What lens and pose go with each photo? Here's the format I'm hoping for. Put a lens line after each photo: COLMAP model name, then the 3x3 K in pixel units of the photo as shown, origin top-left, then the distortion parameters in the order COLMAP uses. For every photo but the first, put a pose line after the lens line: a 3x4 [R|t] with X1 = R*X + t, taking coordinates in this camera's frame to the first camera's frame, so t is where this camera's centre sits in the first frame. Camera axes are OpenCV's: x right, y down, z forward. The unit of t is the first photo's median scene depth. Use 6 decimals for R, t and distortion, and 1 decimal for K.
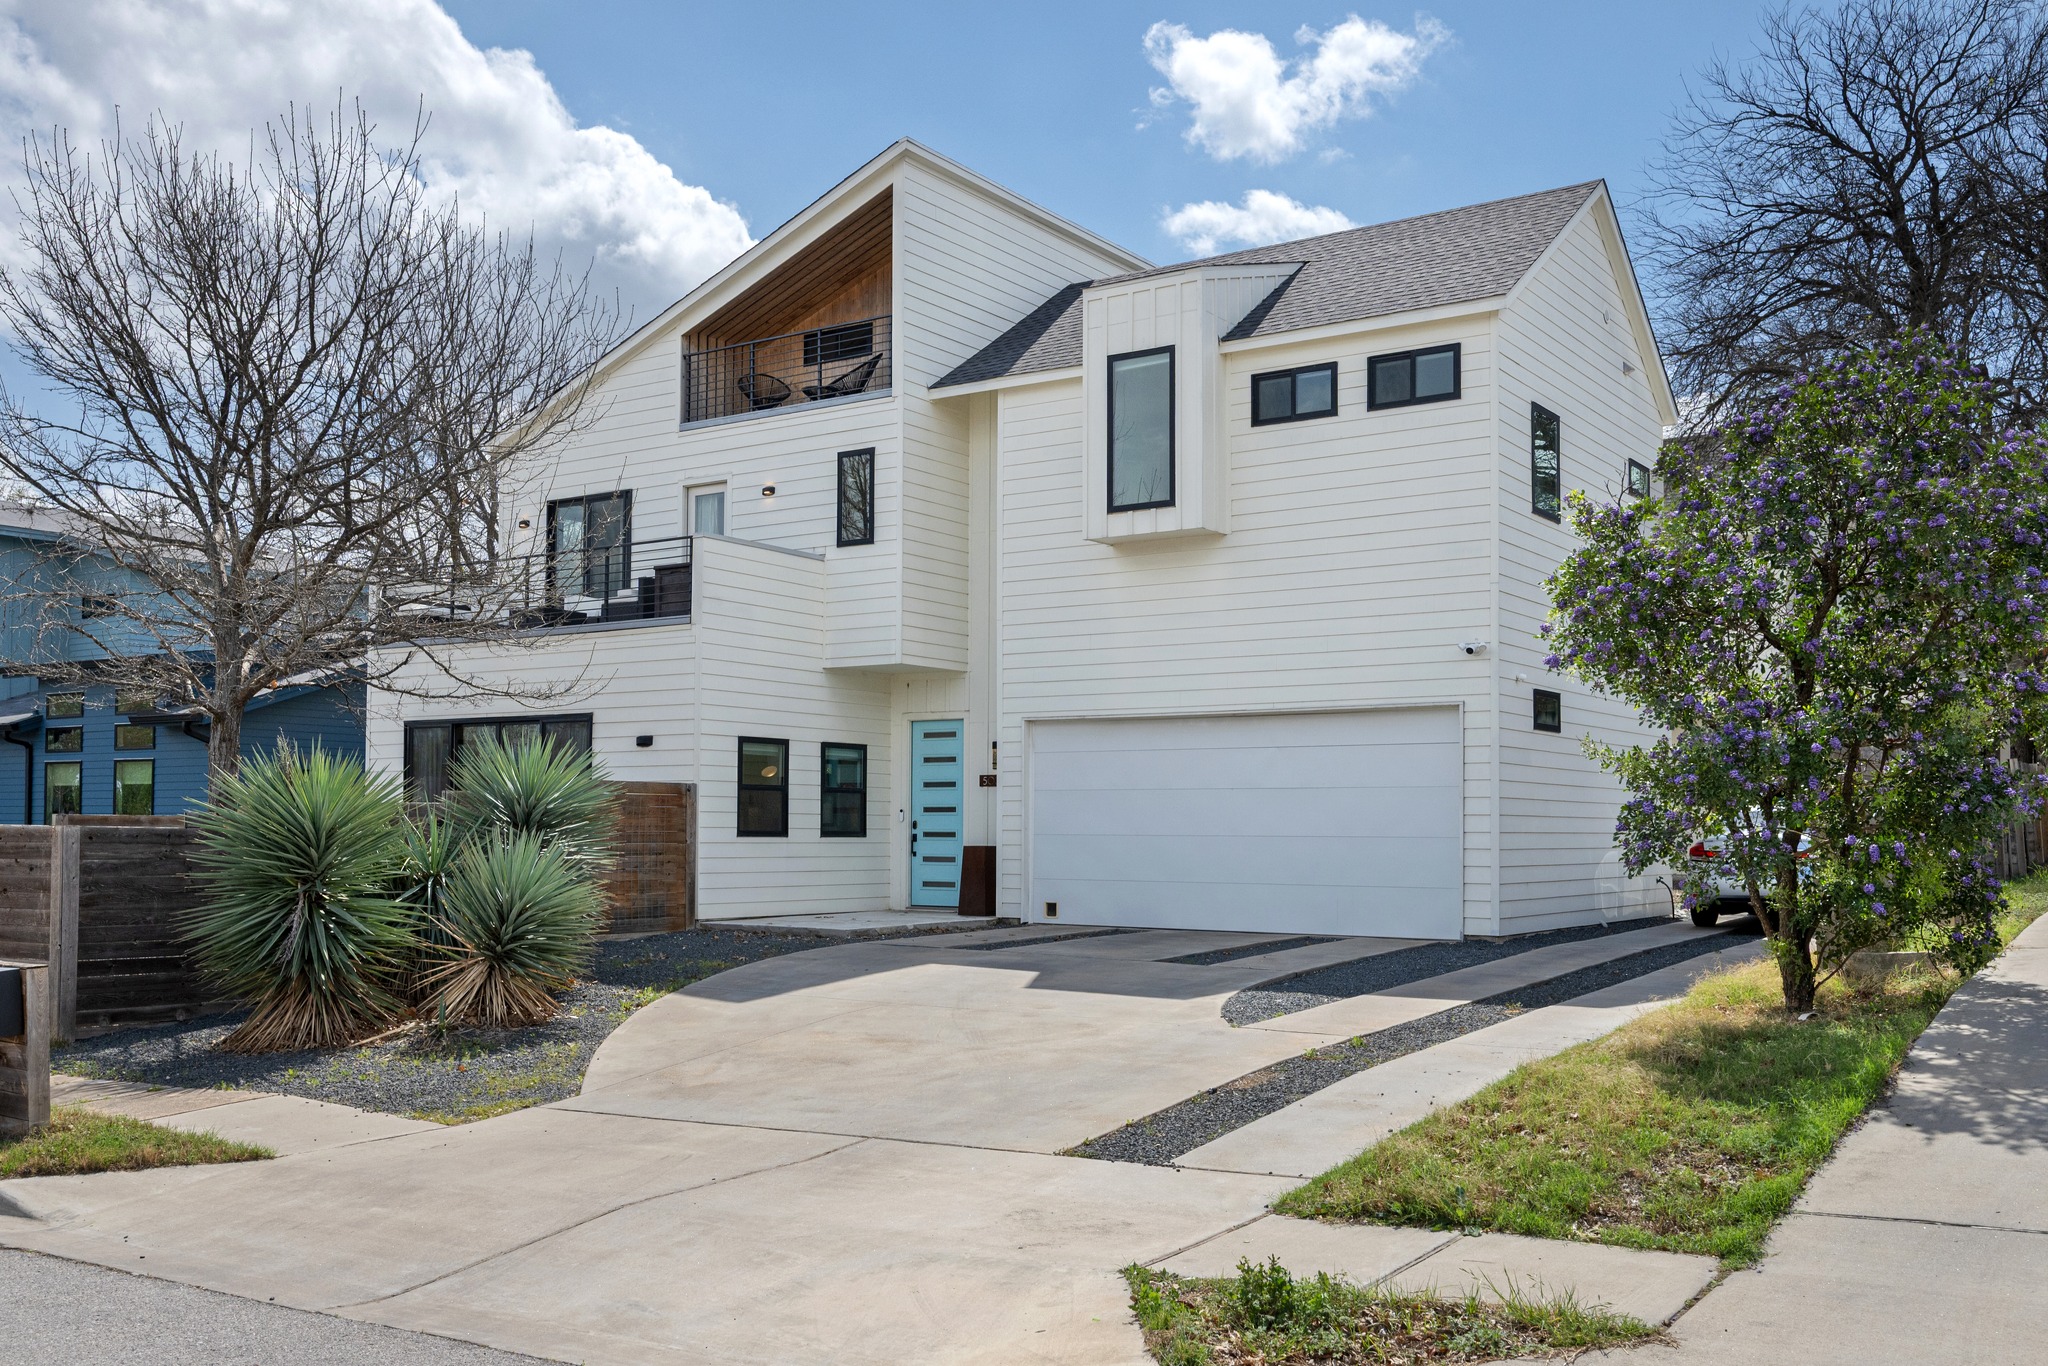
lens RADIAL K [[1807.8, 0, 1024.2], [0, 1807.8, 686.6], [0, 0, 1]] dist [-0.001892, -0.000146]
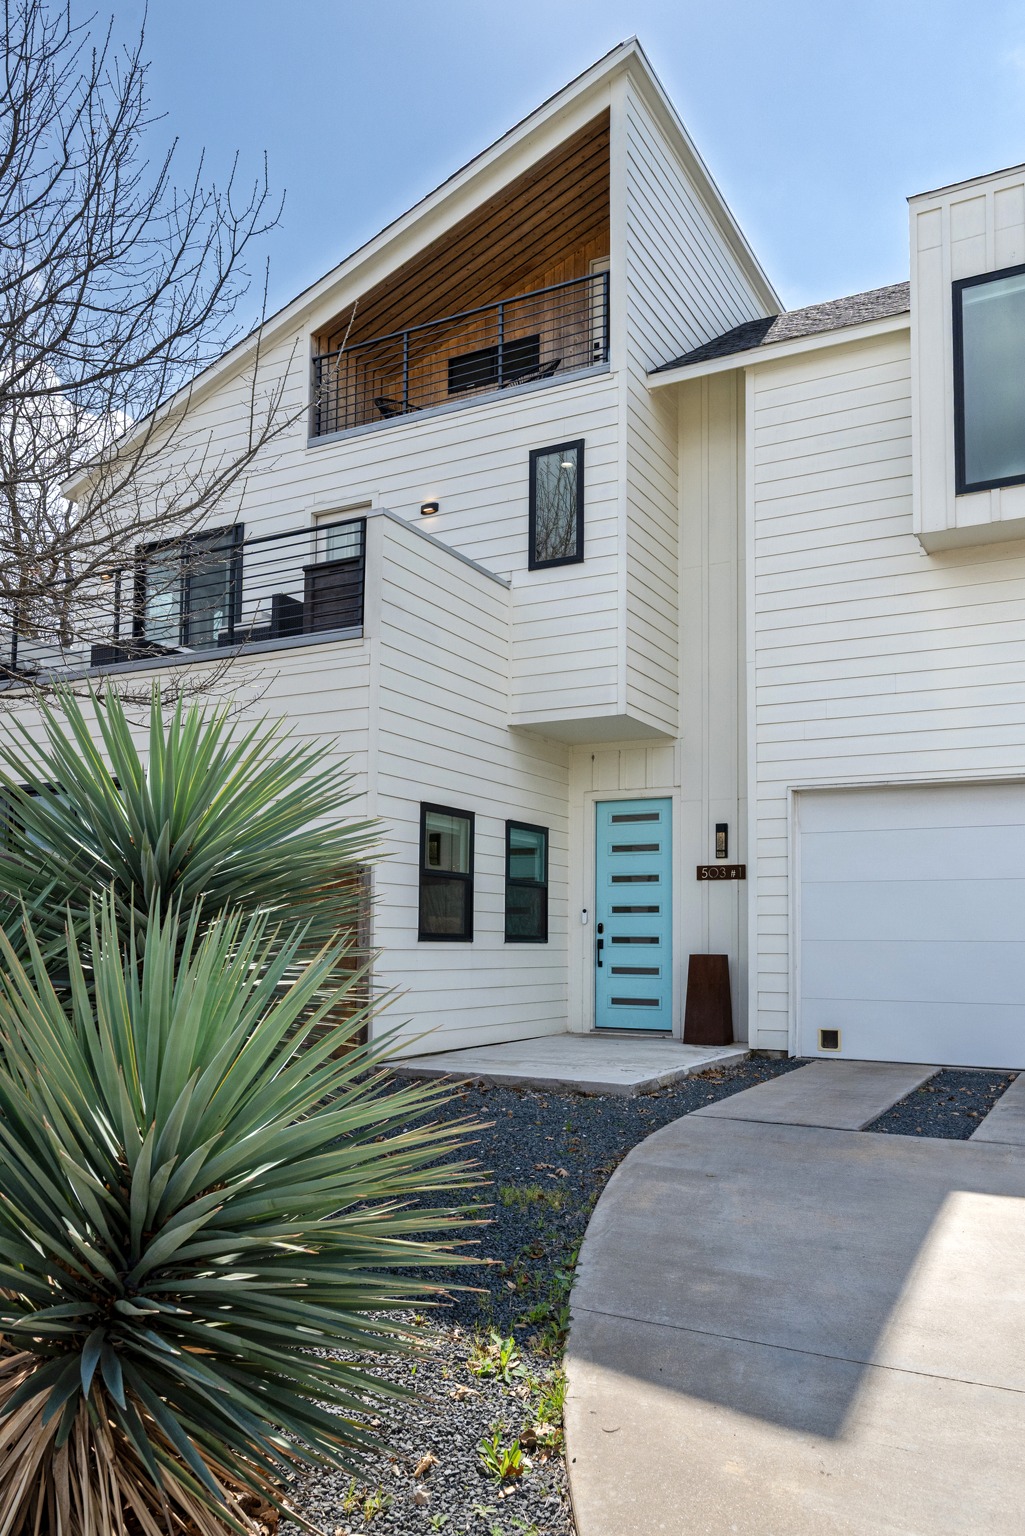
lens RADIAL K [[1142.6, 0, 532.9], [0, 1142.6, 825.4], [0, 0, 1]] dist [0.013291, -0.001881]
pose [[0.993872, 0.013266, 0.109740, -0.155030], [-0.010988, 0.999712, -0.021329, 0.043481], [-0.109992, 0.019992, 0.993731, 0.513066]]
